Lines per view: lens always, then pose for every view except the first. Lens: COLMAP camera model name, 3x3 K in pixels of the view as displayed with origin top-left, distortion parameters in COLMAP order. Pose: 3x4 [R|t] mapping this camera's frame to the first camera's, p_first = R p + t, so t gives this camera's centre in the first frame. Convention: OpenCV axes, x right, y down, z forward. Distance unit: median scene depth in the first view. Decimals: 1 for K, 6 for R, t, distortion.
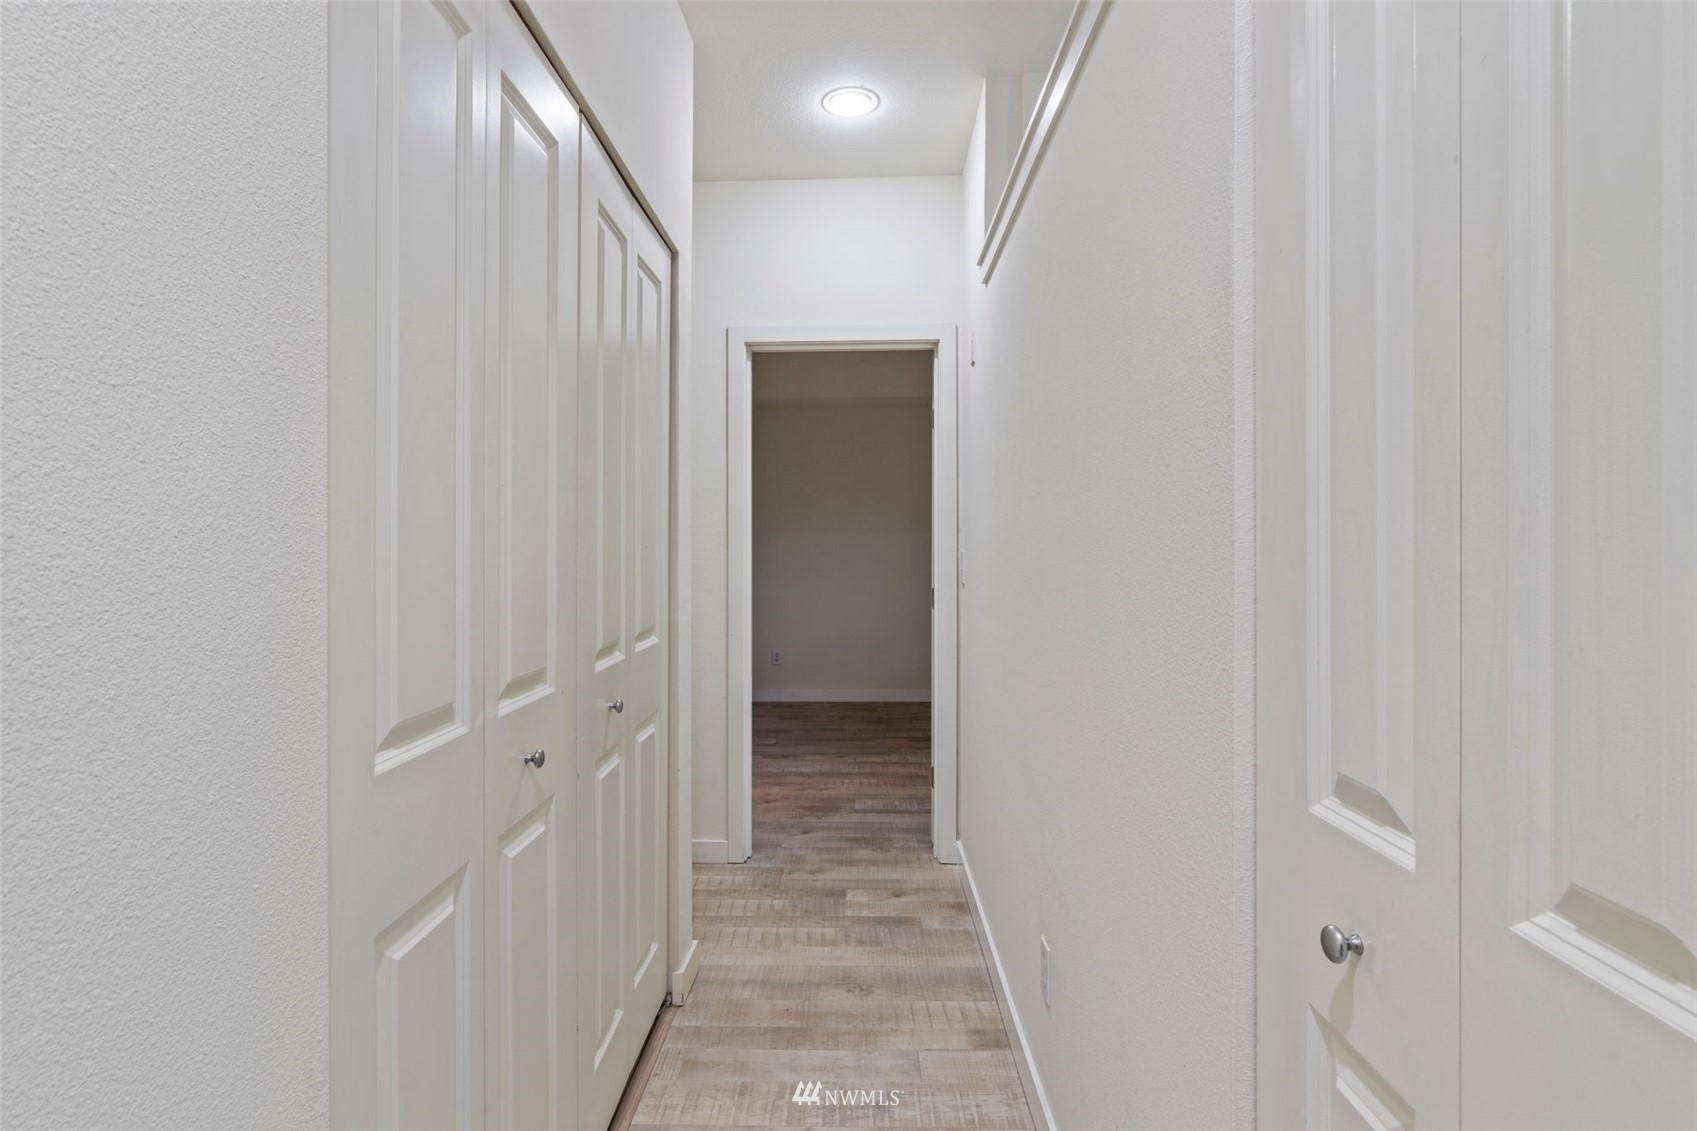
lens RADIAL K [[857.3, 0, 842.9], [0, 857.3, 553.9], [0, 0, 1]] dist [-0.001255, 0.000723]
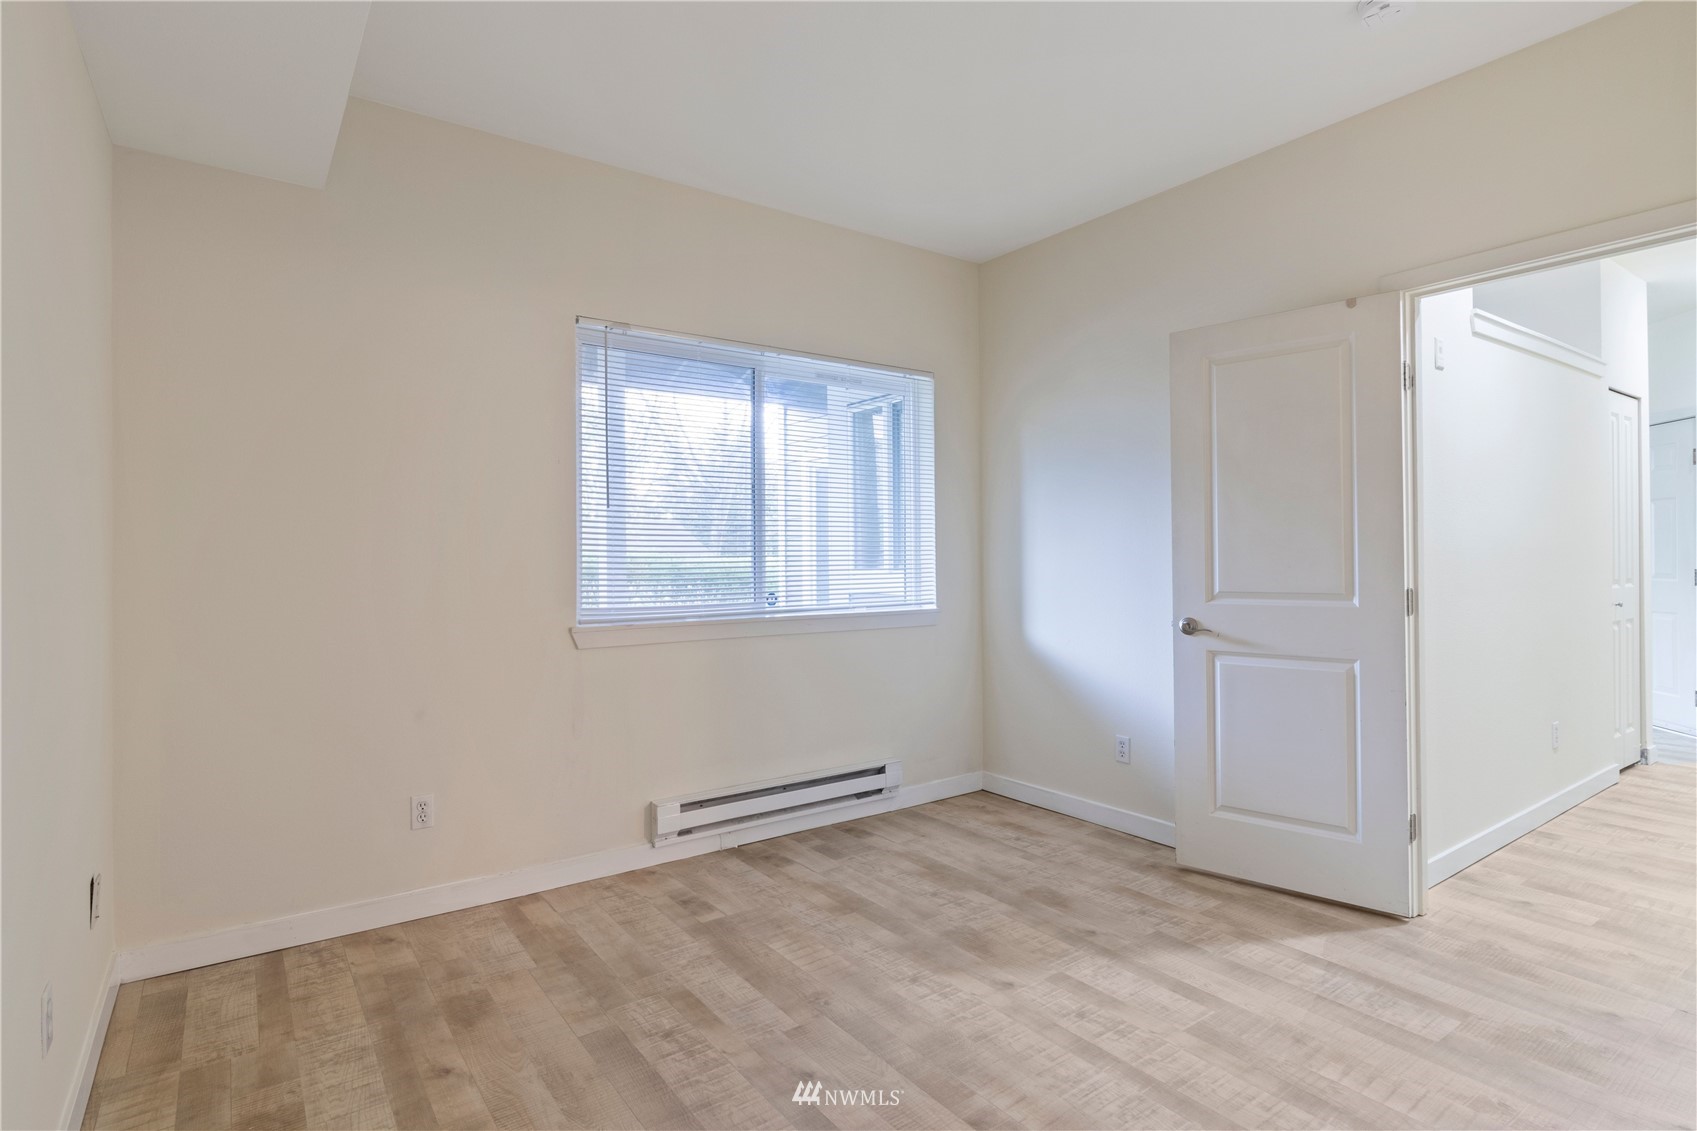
lens RADIAL K [[857.3, 0, 842.9], [0, 857.3, 553.9], [0, 0, 1]] dist [-0.001255, 0.000723]
pose [[-0.601419, 0.010598, 0.798863, -0.204450], [0.009336, 0.999937, -0.006238, 0.007384], [-0.798879, 0.003707, -0.601481, 1.821223]]
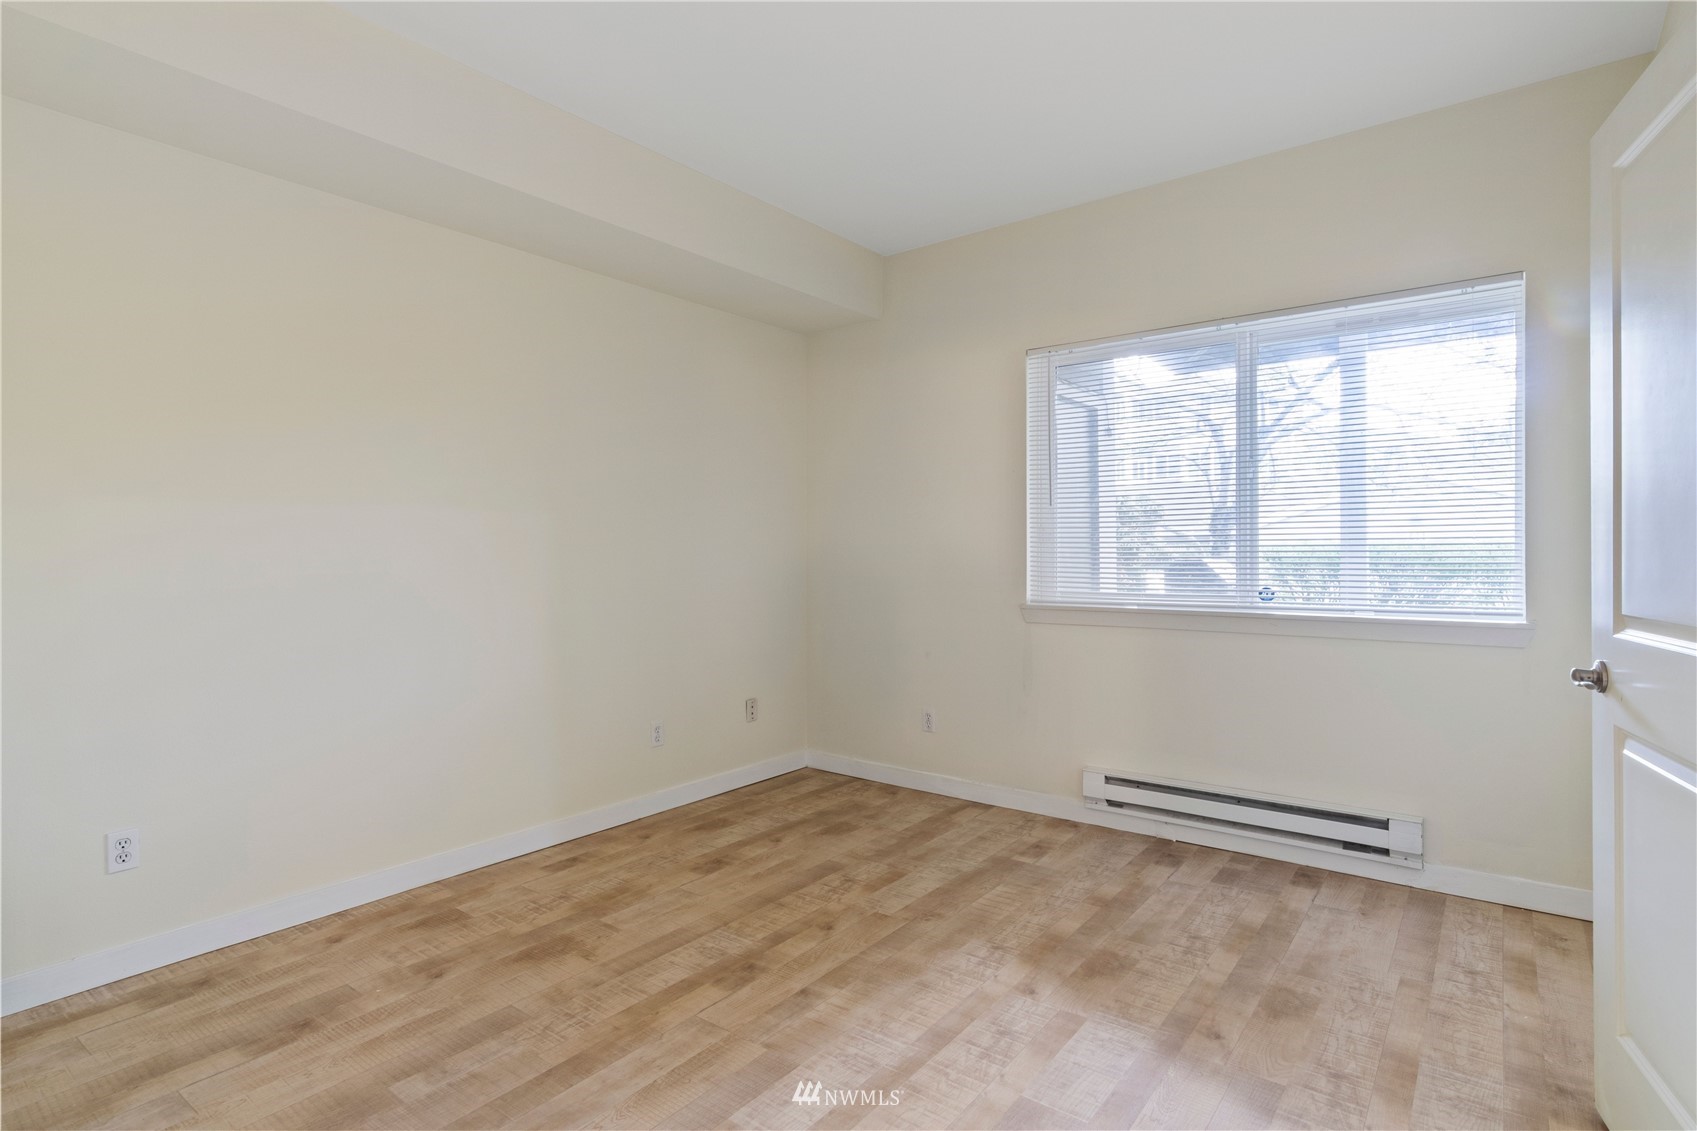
lens RADIAL K [[857.3, 0, 842.9], [0, 857.3, 553.9], [0, 0, 1]] dist [-0.001255, 0.000723]
pose [[0.589652, -0.000843, 0.807657, -0.344256], [0.002767, 0.999996, -0.000977, 0.011420], [-0.807653, 0.002811, 0.589652, 1.070653]]
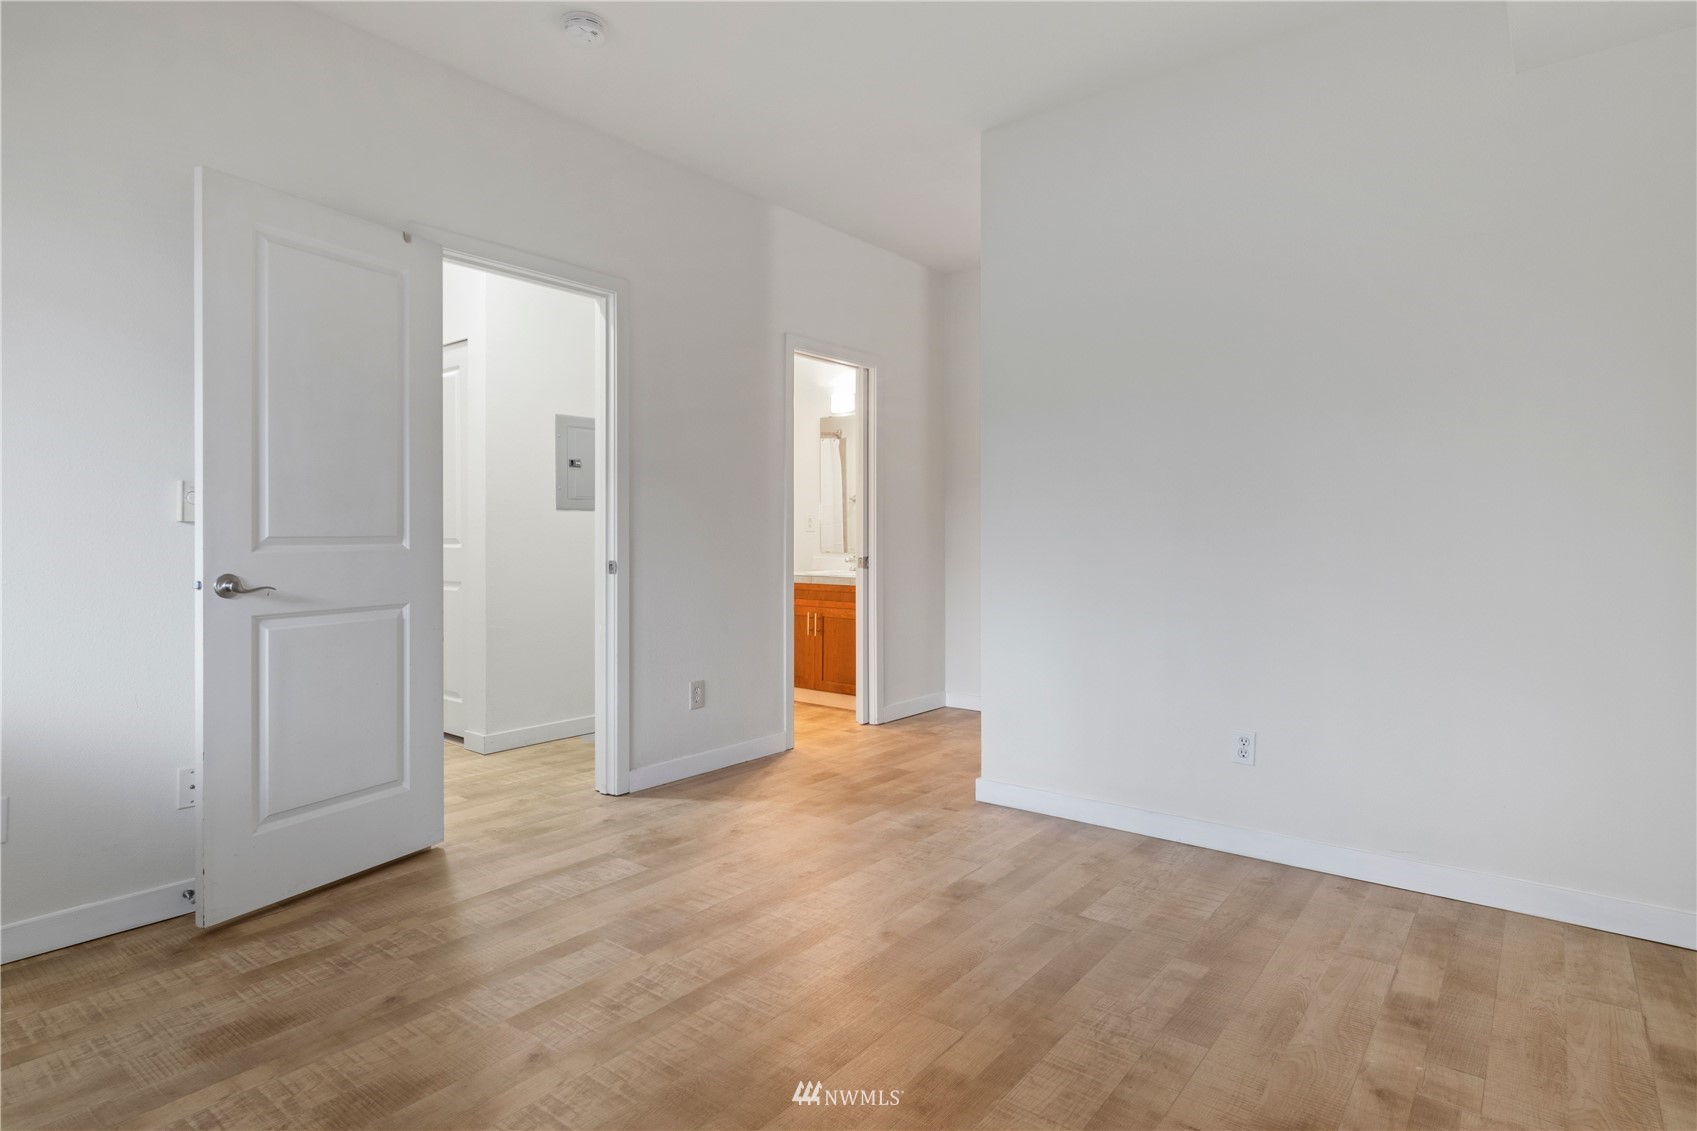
lens RADIAL K [[893.8, 0, 824.1], [0, 893.8, 529.0], [0, 0, 1]] dist [-0.001017, 0.000153]
pose [[-0.617860, -0.001154, -0.786287, 0.533172], [0.003897, 0.999982, -0.004530, 0.042326], [0.786278, -0.005863, -0.617845, 1.762582]]
